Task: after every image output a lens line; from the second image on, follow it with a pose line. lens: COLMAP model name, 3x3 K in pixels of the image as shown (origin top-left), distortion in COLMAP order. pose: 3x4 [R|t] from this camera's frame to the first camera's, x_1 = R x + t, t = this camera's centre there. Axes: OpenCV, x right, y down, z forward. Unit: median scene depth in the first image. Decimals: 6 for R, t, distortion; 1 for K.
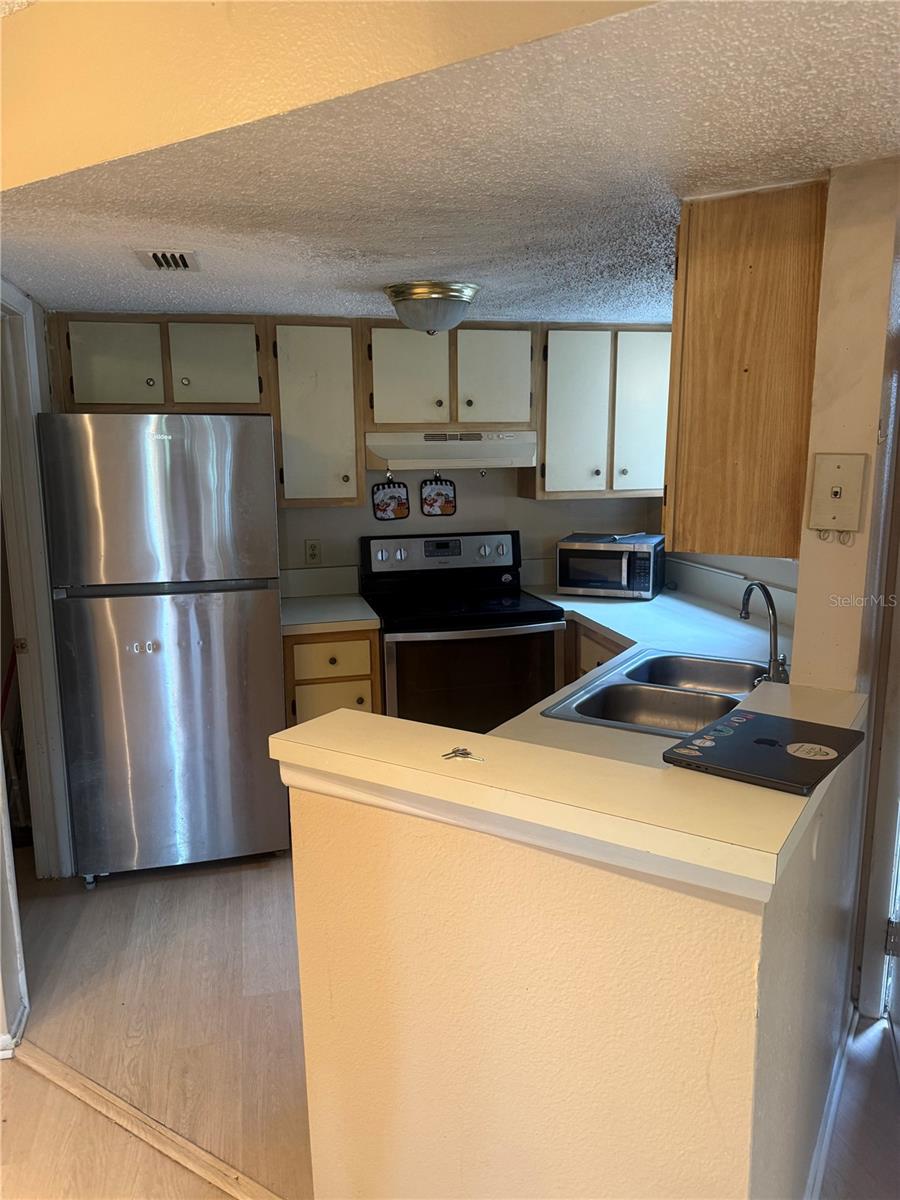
lens RADIAL K [[824.2, 0, 455.3], [0, 824.2, 618.1], [0, 0, 1]] dist [0.082089, -0.001390]
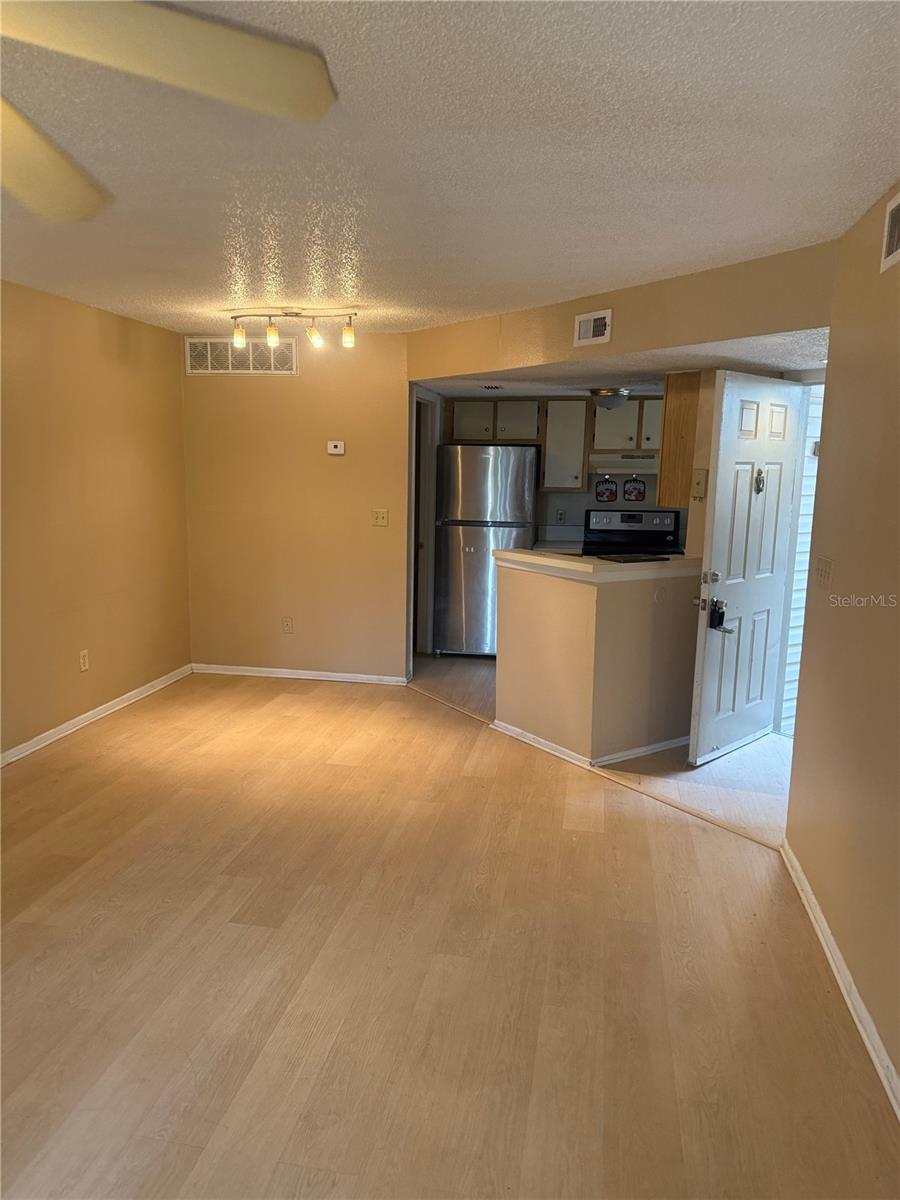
lens RADIAL K [[856.7, 0, 450.0], [0, 856.7, 600.0], [0, 0, 1]] dist [-0.001986, -0.002503]
pose [[0.911527, 0.084736, -0.402415, 0.409886], [-0.098291, 0.995071, -0.013113, 0.162302], [0.399321, 0.051507, 0.915363, -0.887068]]
